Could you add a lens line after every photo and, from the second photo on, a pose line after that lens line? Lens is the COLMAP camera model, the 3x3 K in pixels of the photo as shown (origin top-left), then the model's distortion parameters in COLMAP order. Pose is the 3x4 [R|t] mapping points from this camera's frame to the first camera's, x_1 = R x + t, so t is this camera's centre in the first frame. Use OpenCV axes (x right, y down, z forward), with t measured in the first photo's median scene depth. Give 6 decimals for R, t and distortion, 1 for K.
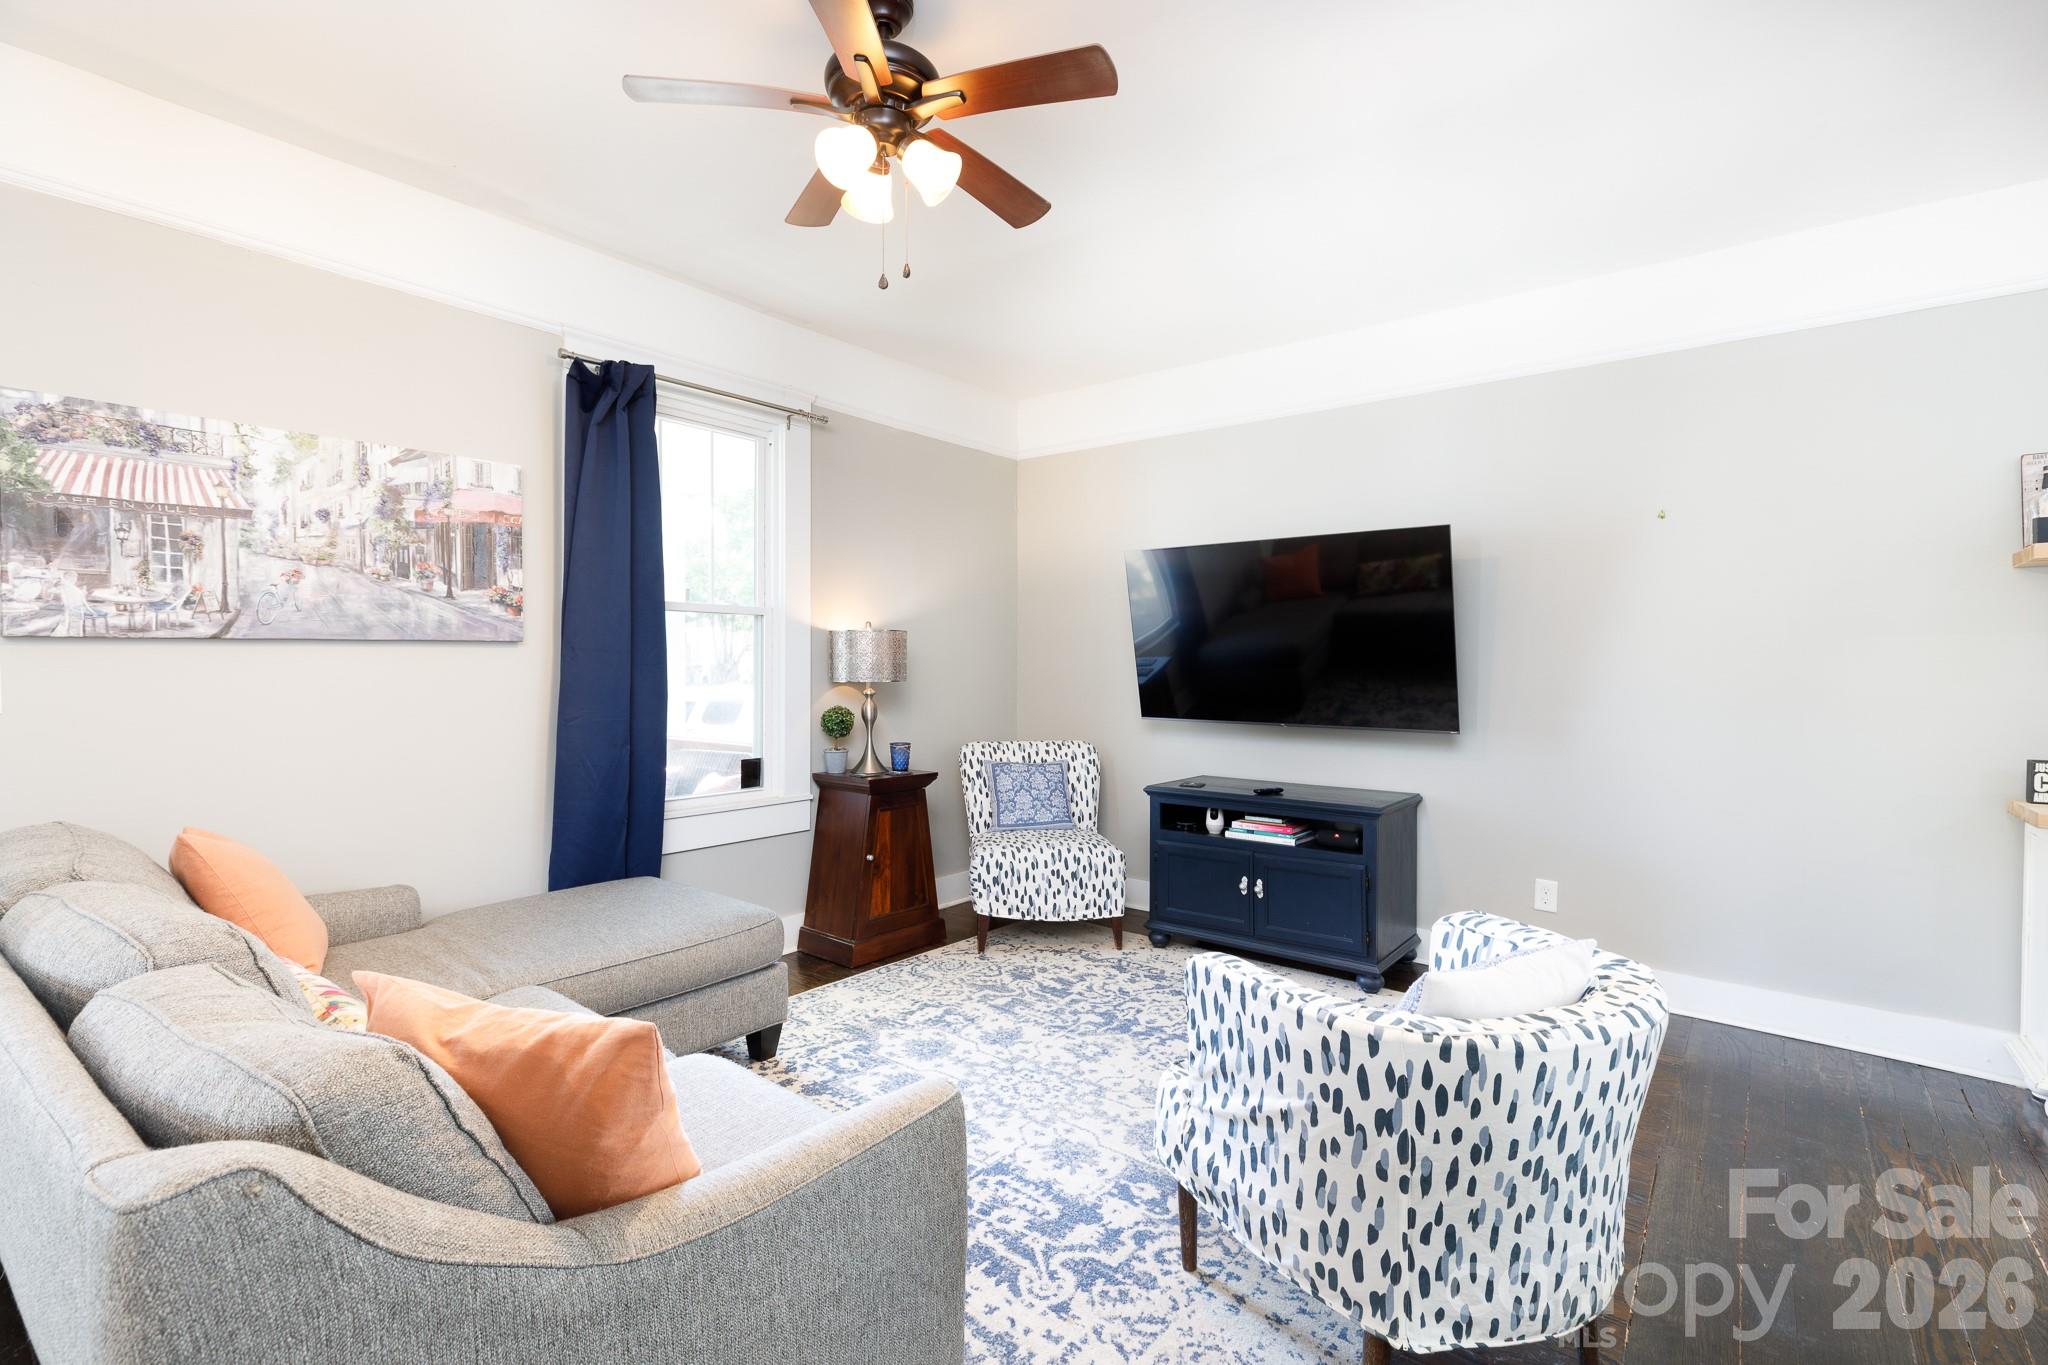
lens RADIAL K [[921.8, 0, 1013.8], [0, 921.8, 662.3], [0, 0, 1]] dist [0.002465, 0.000723]
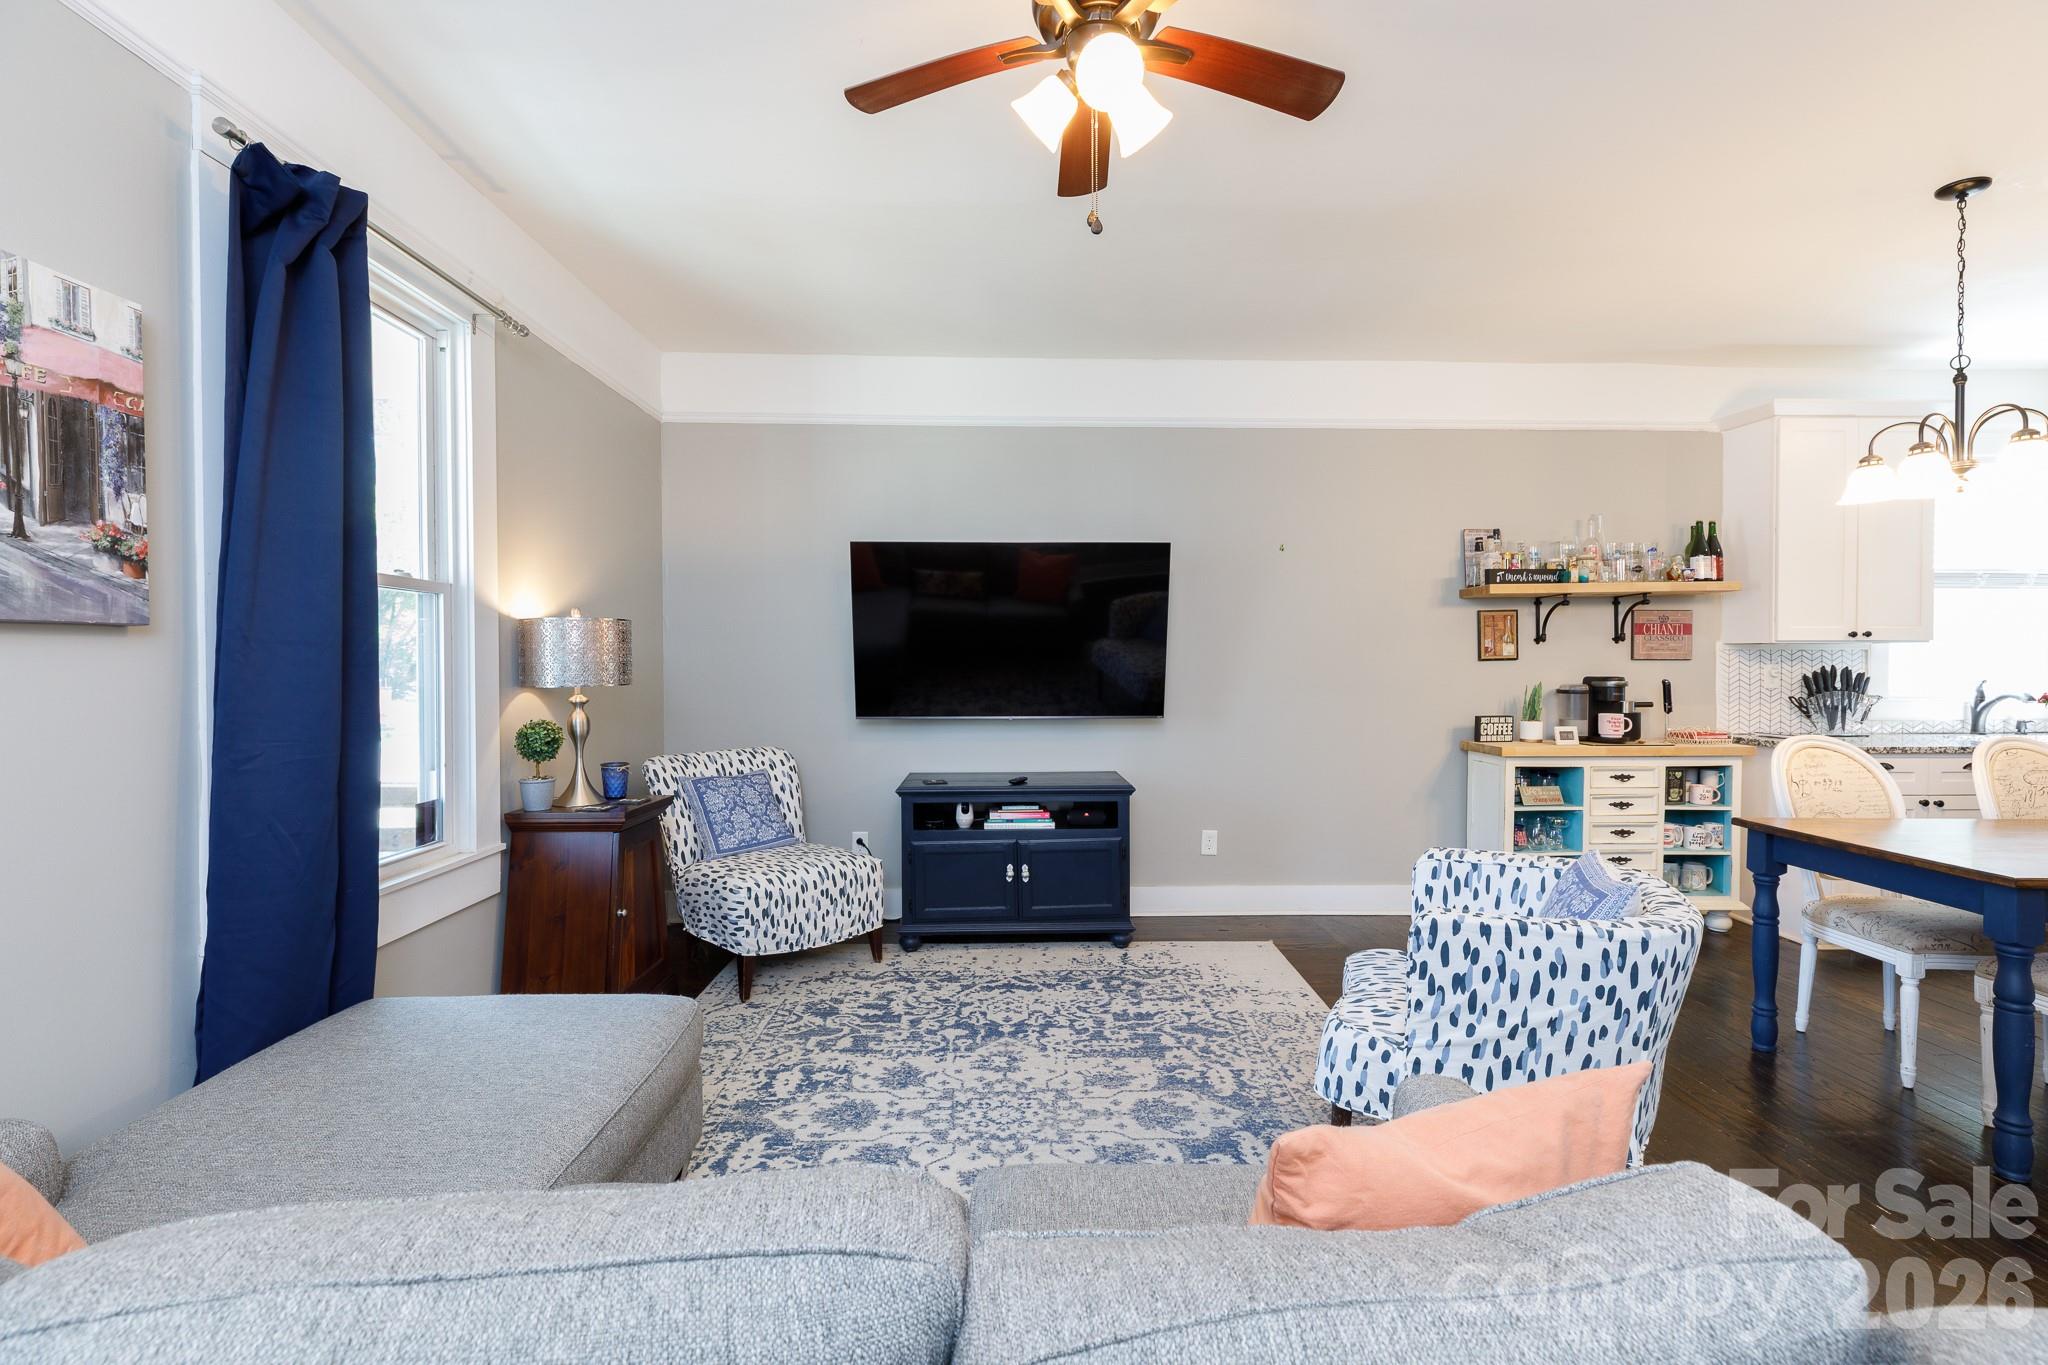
lens RADIAL K [[921.8, 0, 1025.1], [0, 921.8, 667.2], [0, 0, 1]] dist [0.002465, 0.000723]
pose [[0.763899, -0.010711, 0.645247, -0.421452], [0.003981, 0.999921, 0.011886, -0.001916], [-0.645323, -0.006511, 0.763882, 0.205753]]
